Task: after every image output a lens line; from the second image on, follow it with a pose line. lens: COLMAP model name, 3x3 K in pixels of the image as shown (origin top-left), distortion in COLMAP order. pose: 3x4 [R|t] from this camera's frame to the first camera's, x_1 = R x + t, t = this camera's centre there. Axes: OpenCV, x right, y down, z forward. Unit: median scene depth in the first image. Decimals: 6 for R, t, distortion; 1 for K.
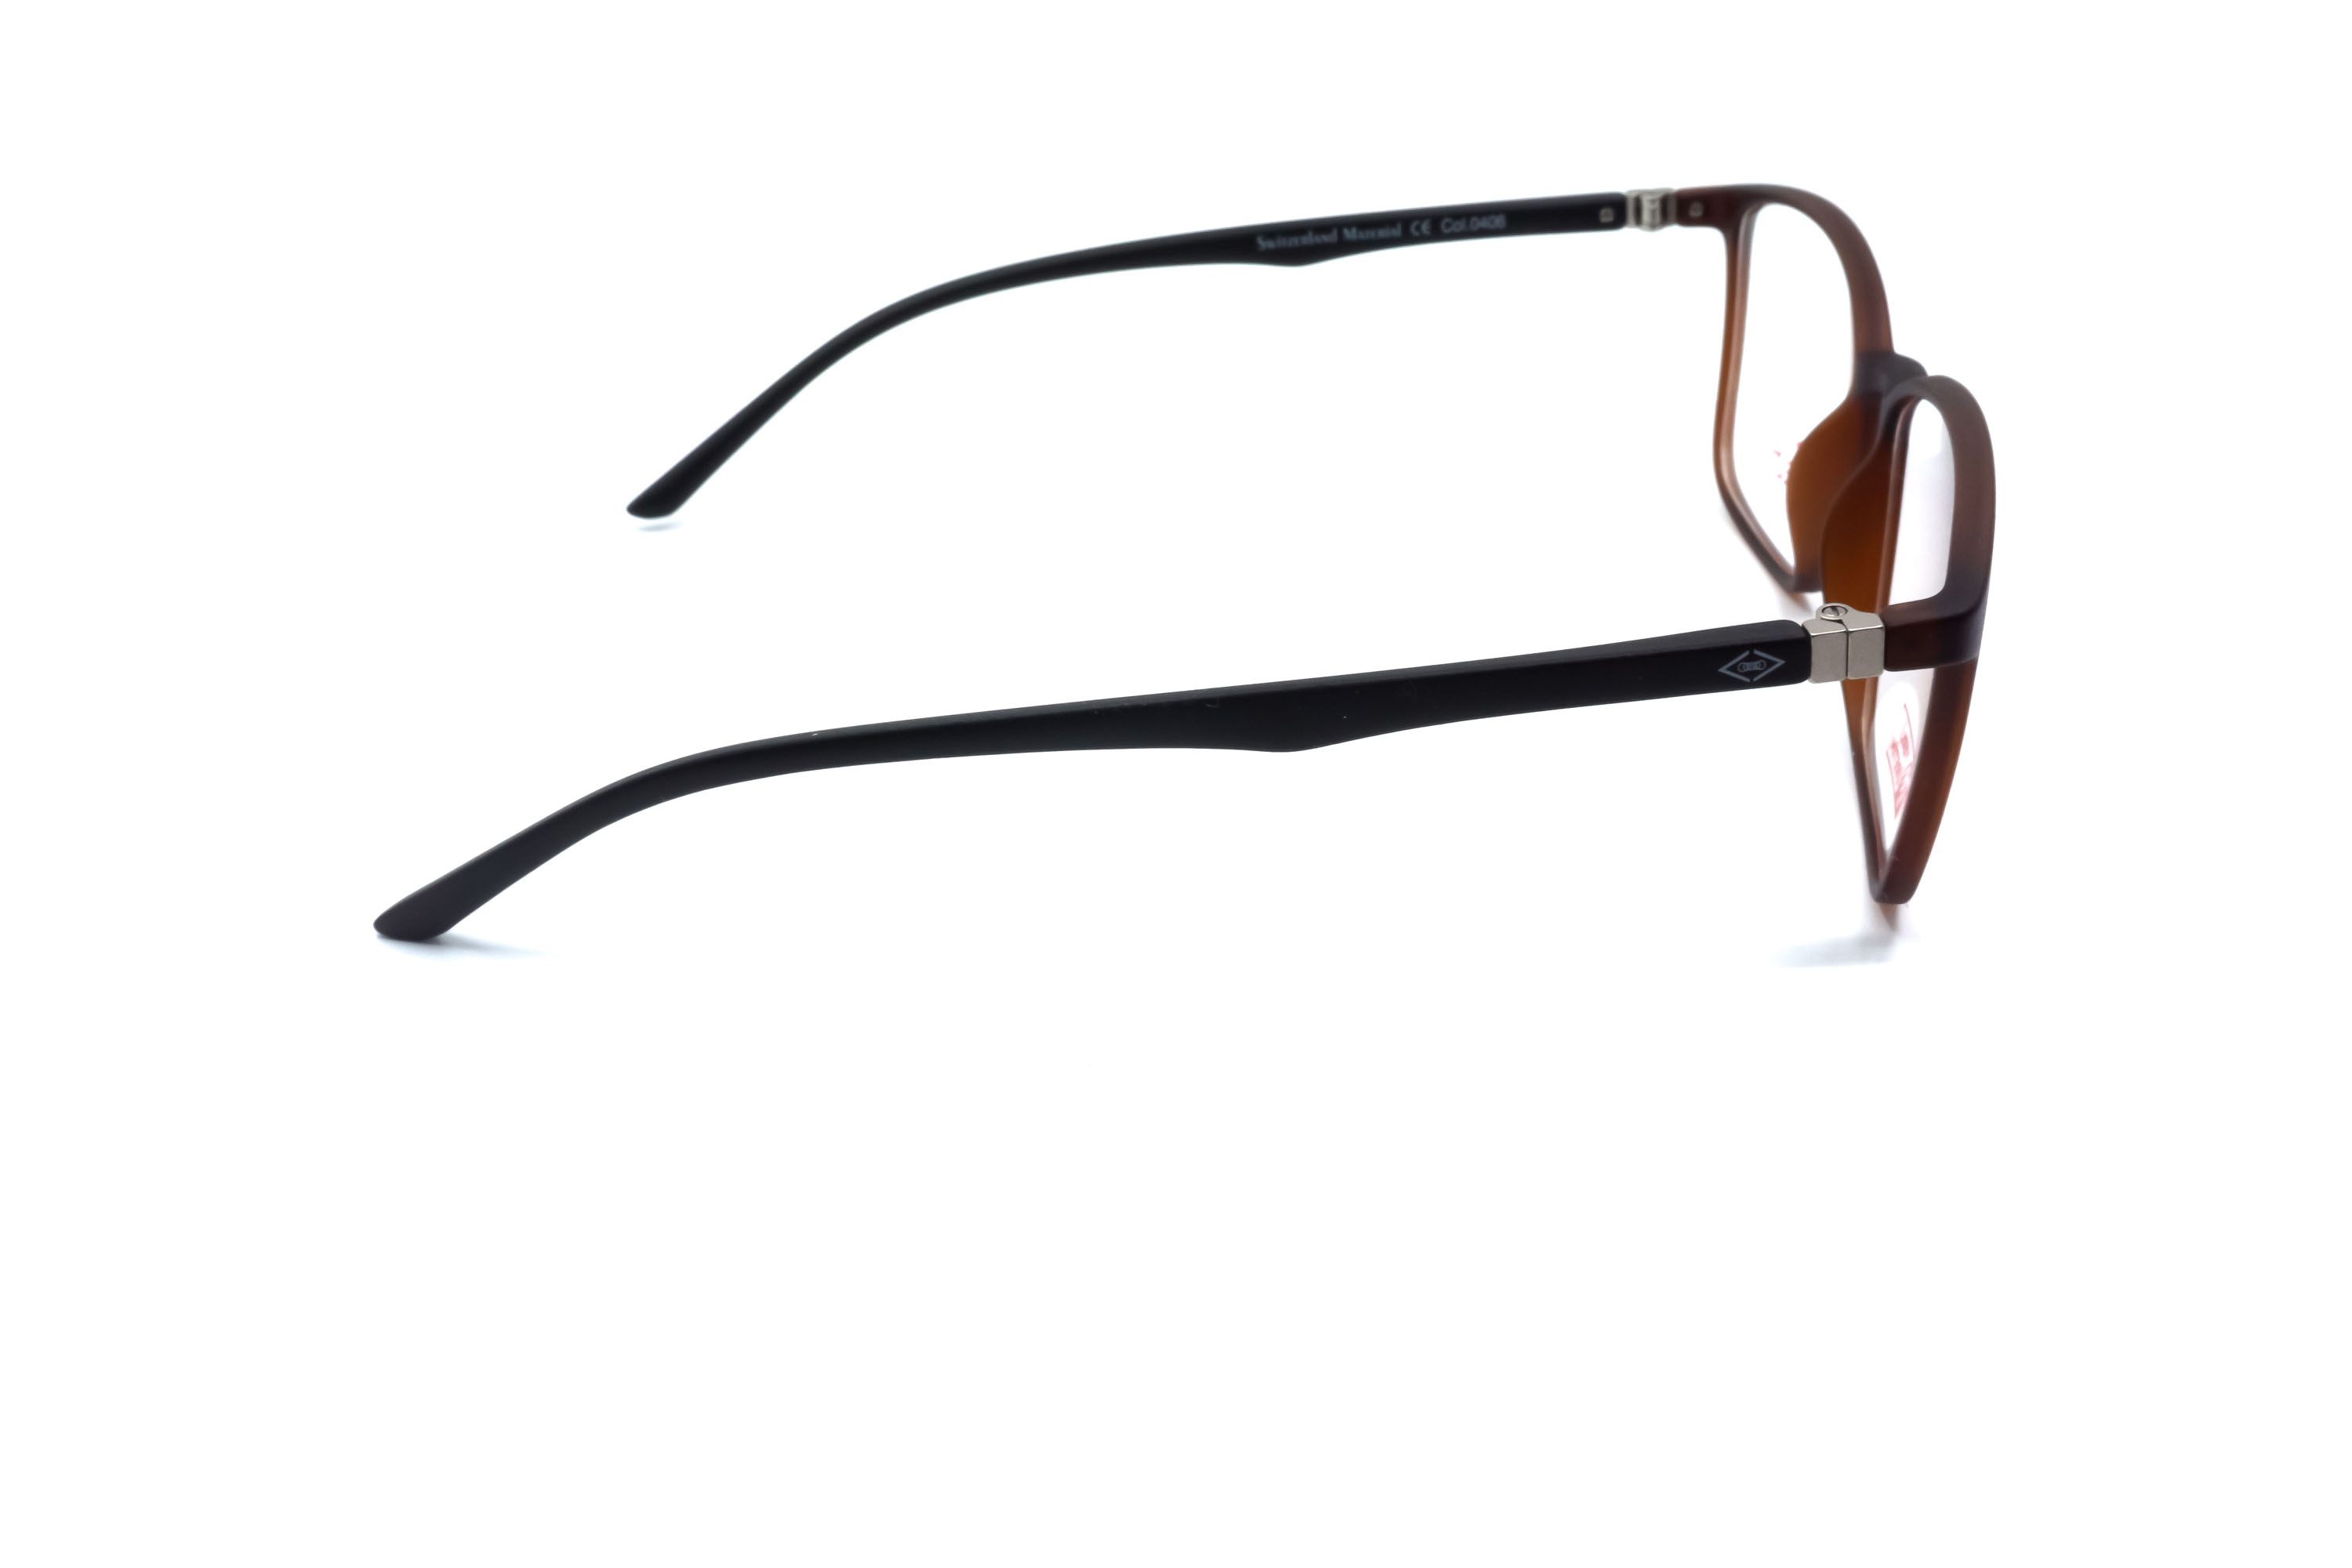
lens RADIAL K [[2644.6, 0, 1176.0], [0, 2644.6, 784.0], [0, 0, 1]] dist [0.009953, 0.049287]
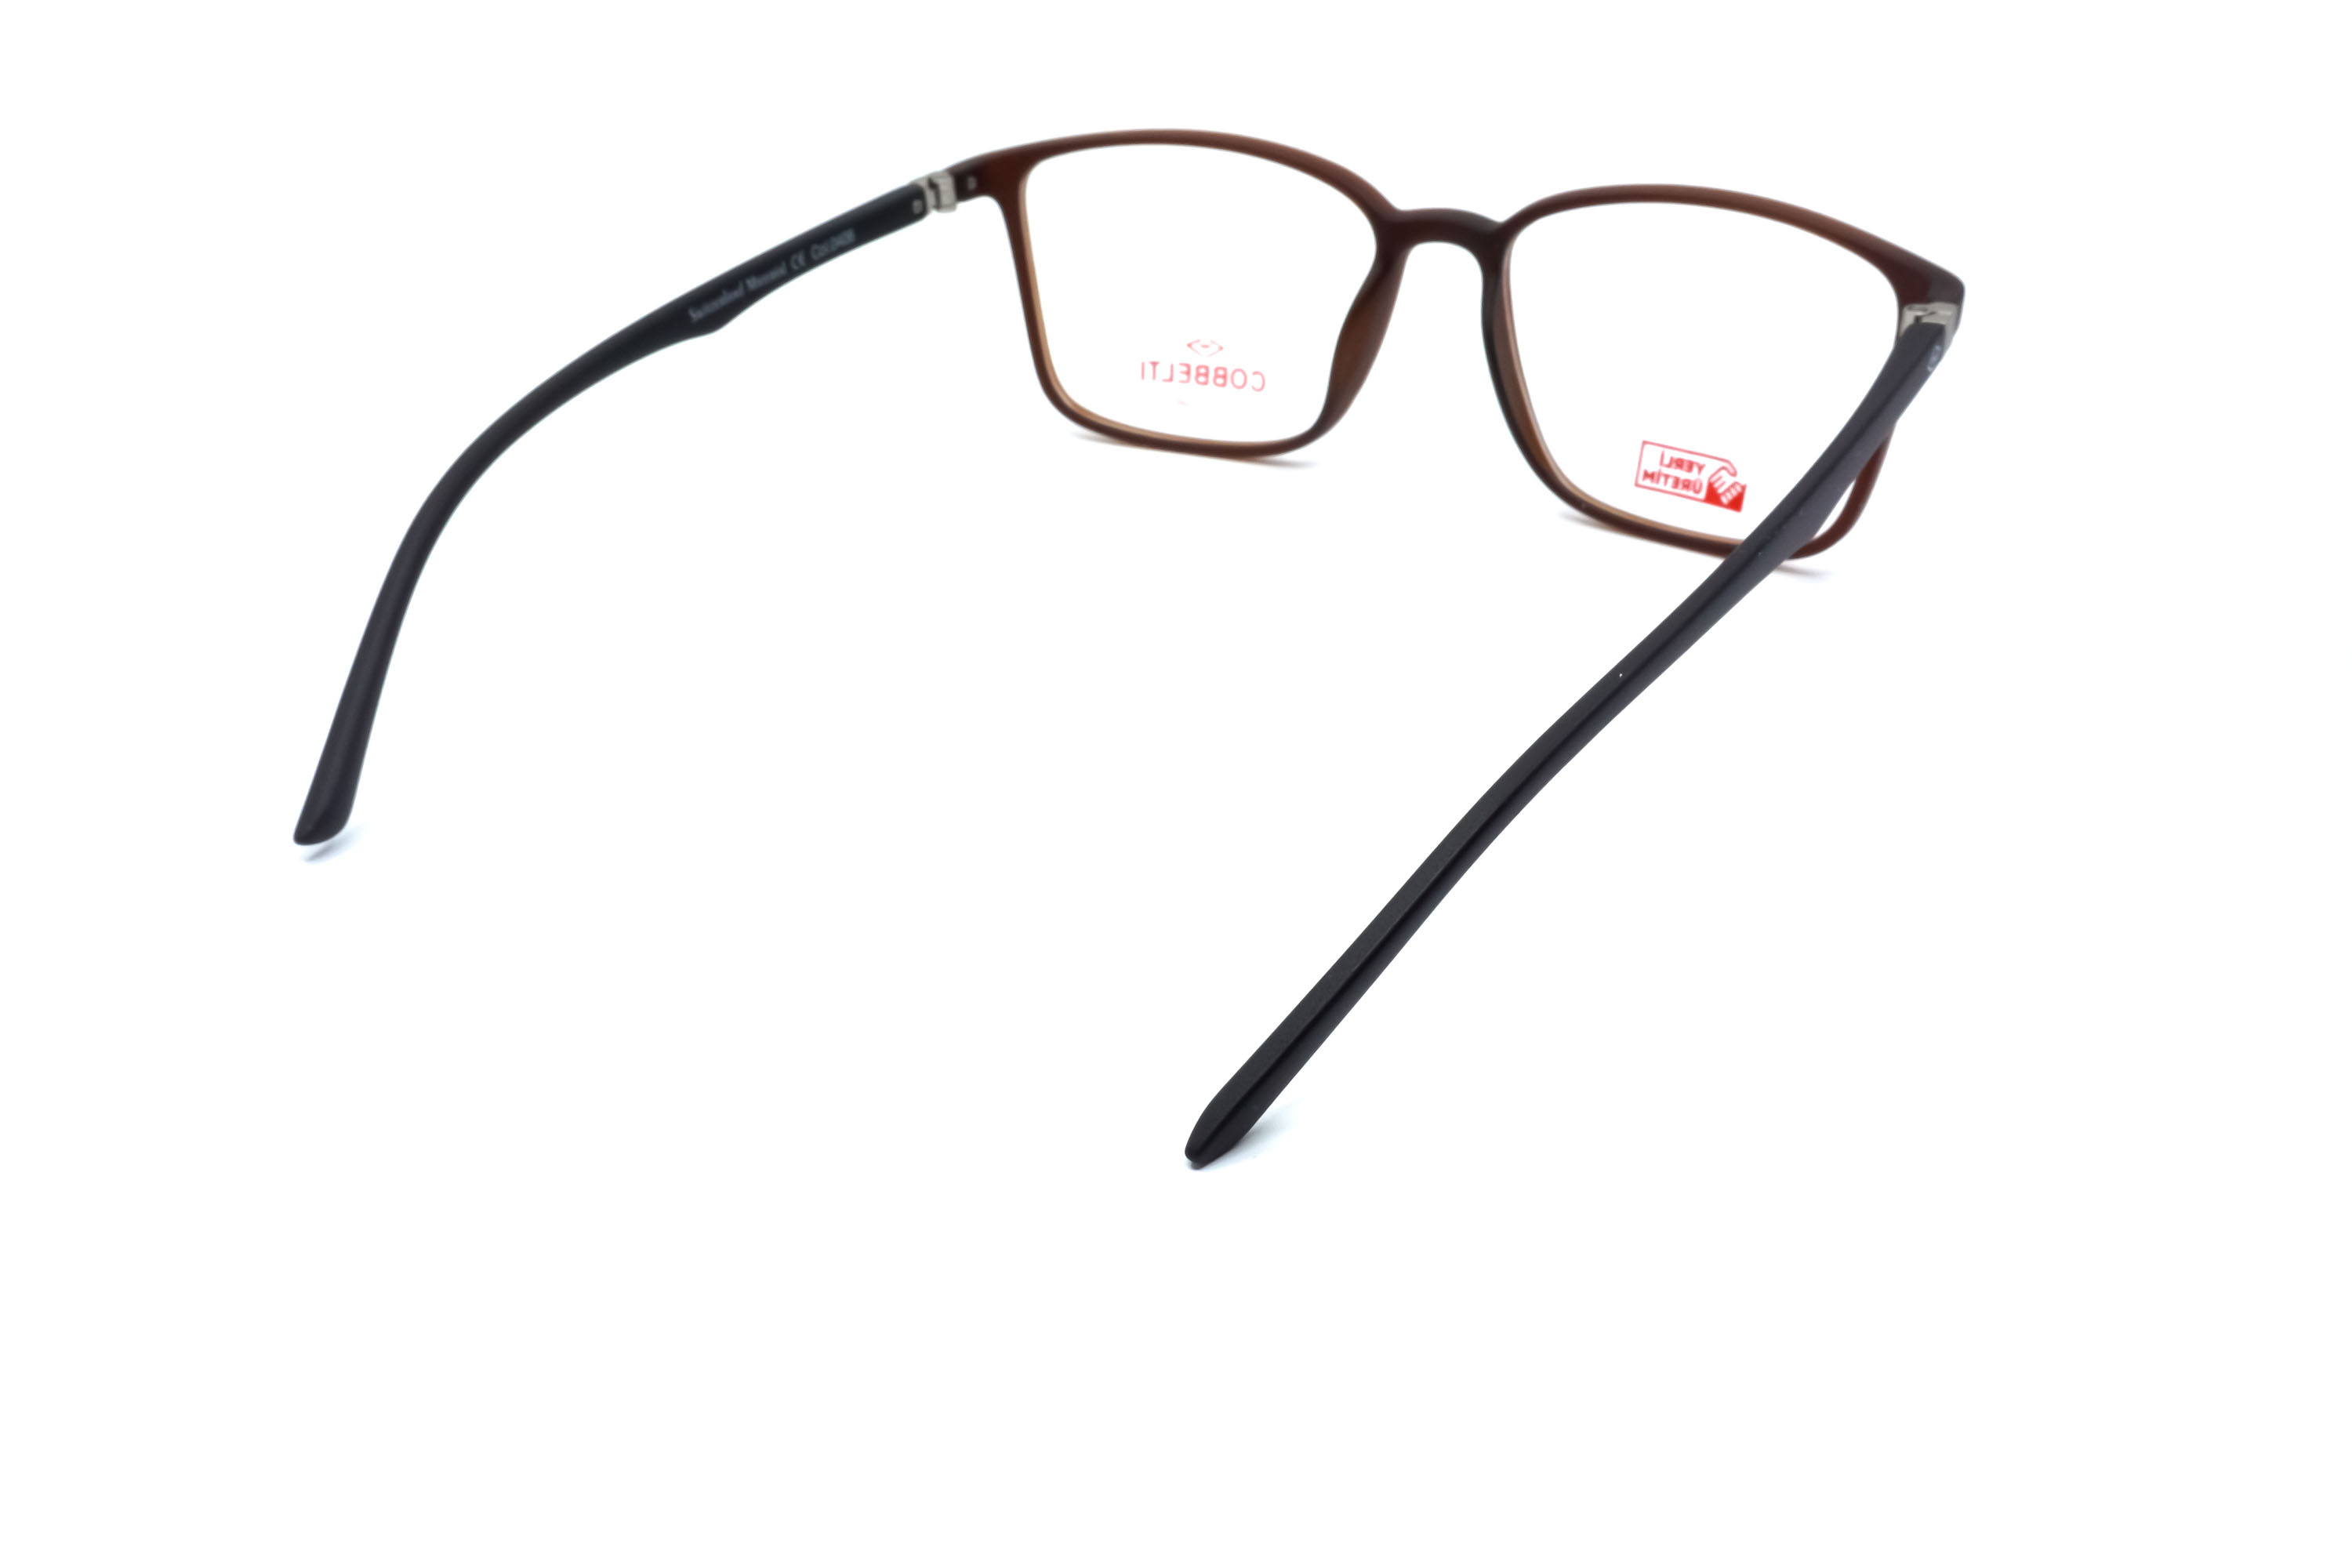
lens RADIAL K [[2644.6, 0, 1176.0], [0, 2644.6, 784.0], [0, 0, 1]] dist [0.009953, 0.049287]
pose [[0.495198, -0.379014, 0.781746, -0.684761], [0.407868, 0.895917, 0.176003, -0.152888], [-0.767087, 0.231693, 0.598244, 0.352447]]
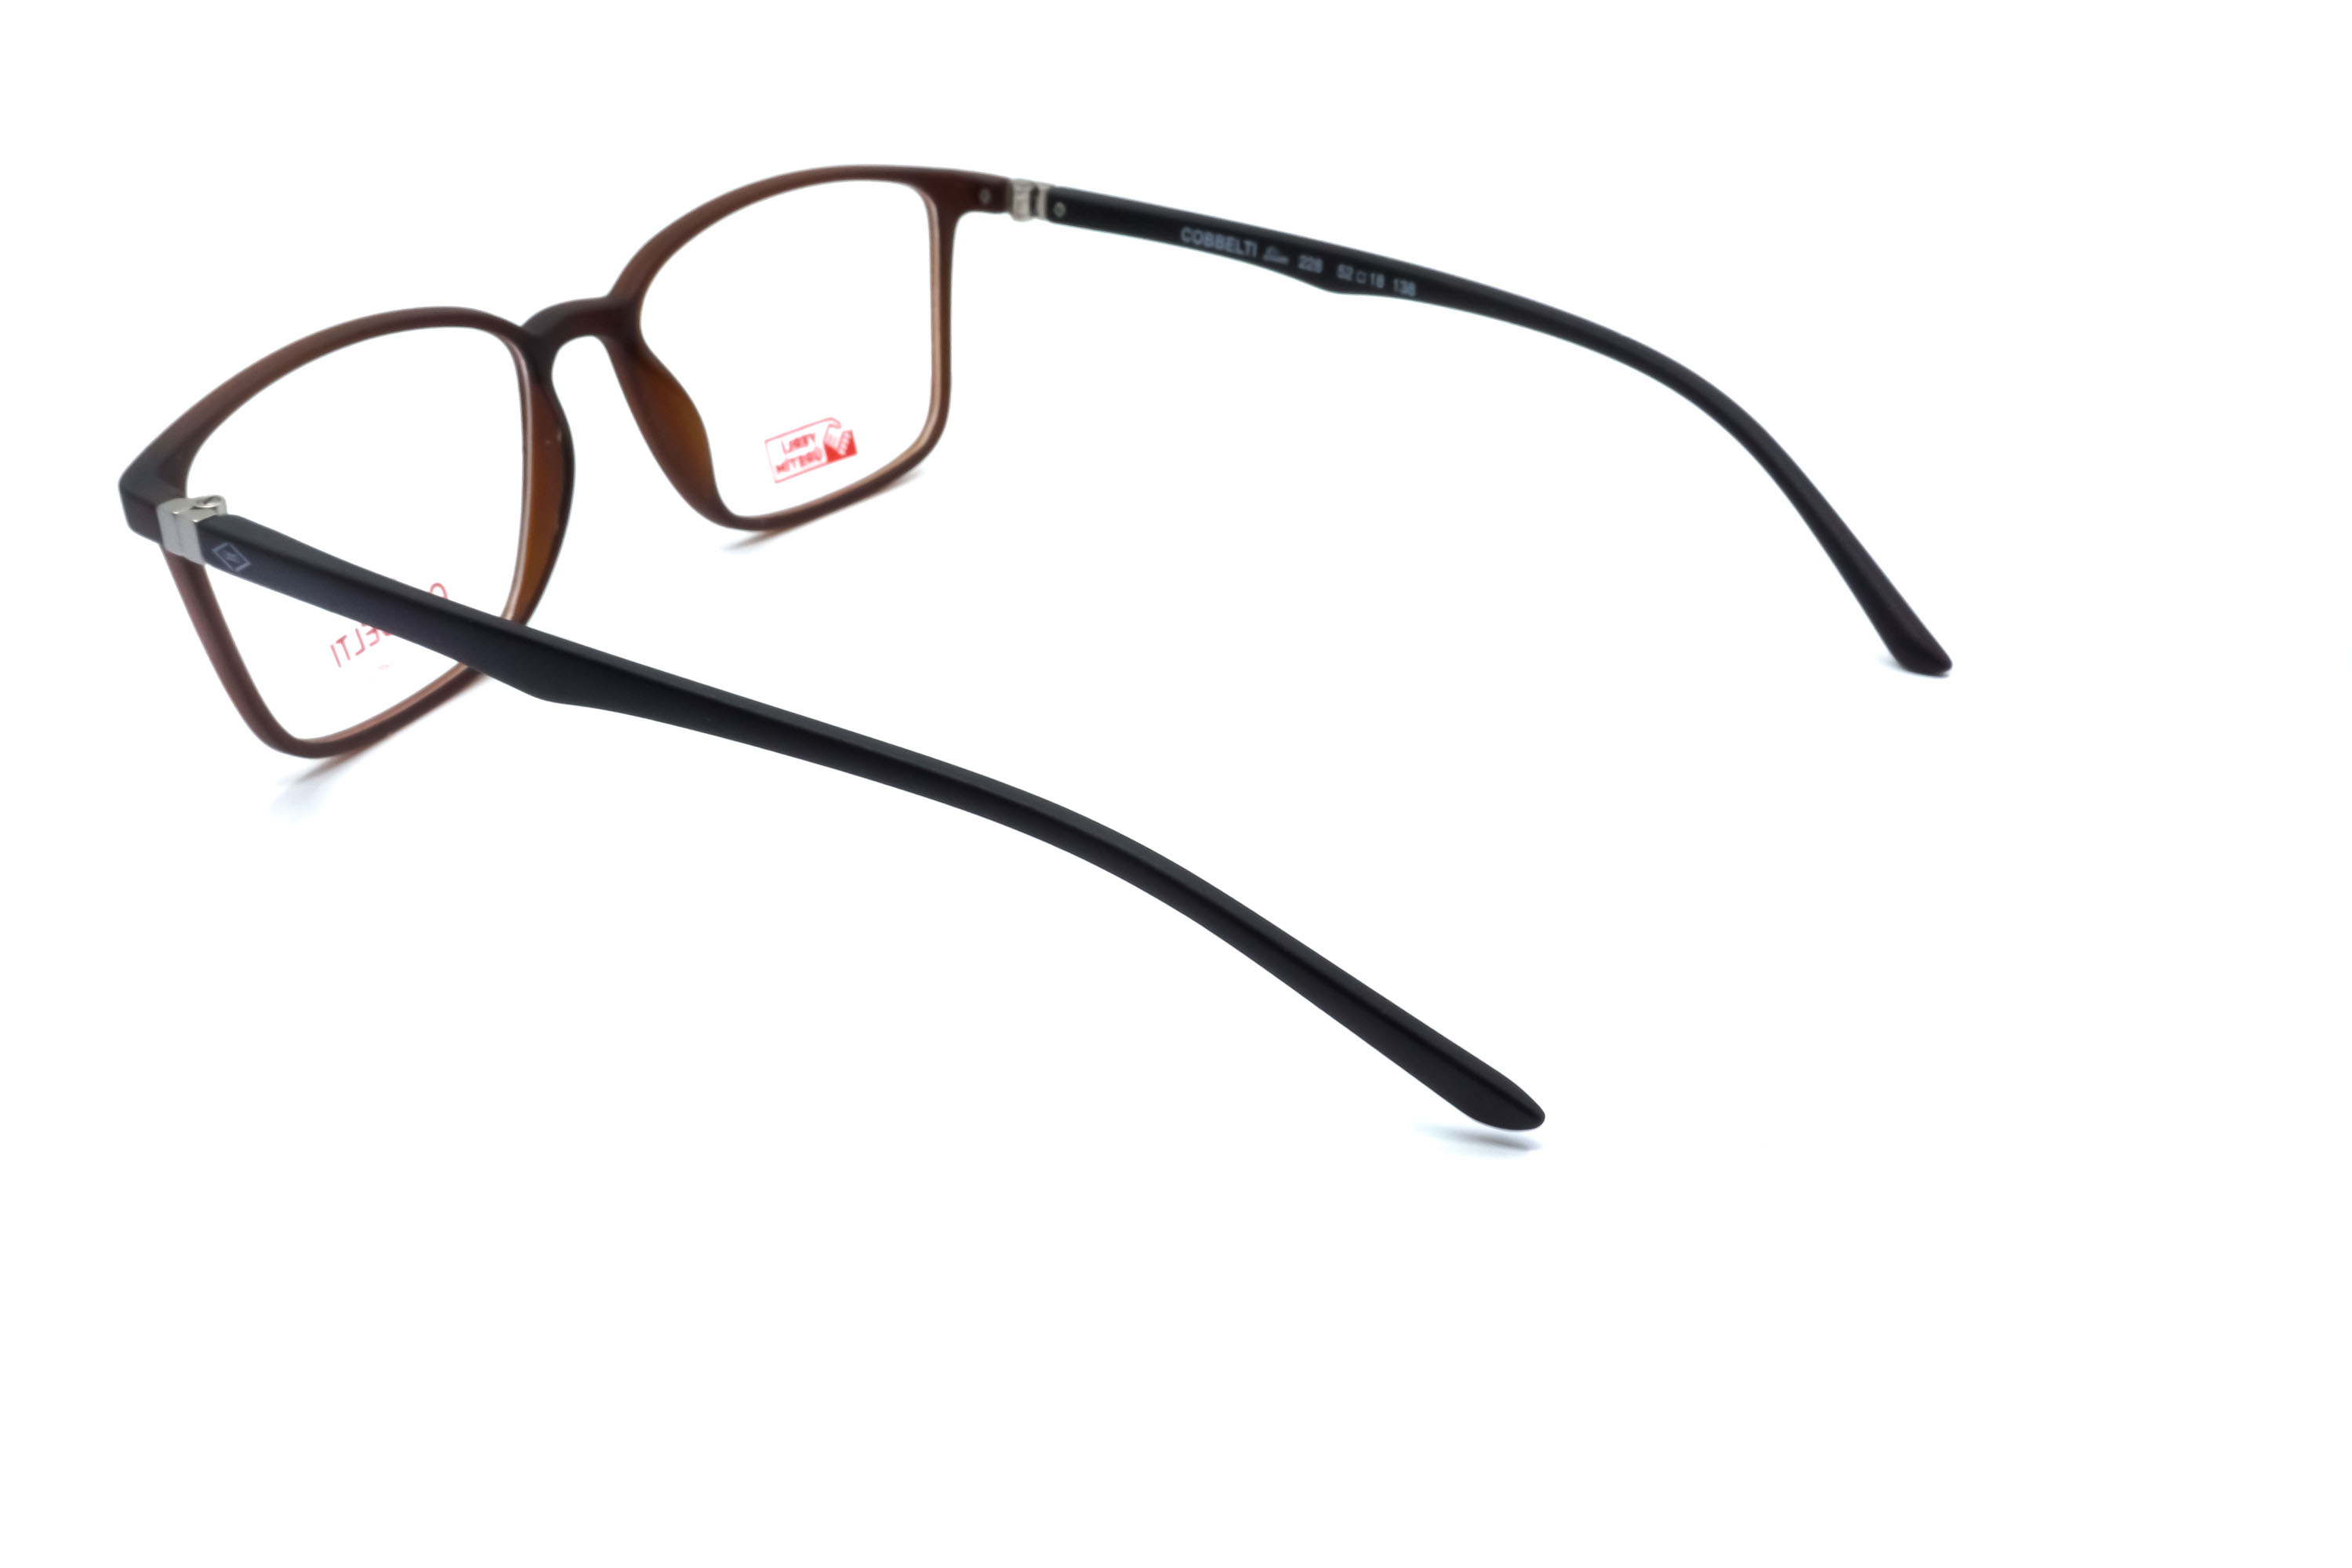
lens RADIAL K [[2644.6, 0, 1176.0], [0, 2644.6, 784.0], [0, 0, 1]] dist [0.009953, 0.049287]
pose [[-0.868860, -0.174063, 0.463448, -0.412183], [0.270361, 0.617381, 0.738745, -0.645096], [-0.414713, 0.767165, -0.489358, 1.304045]]
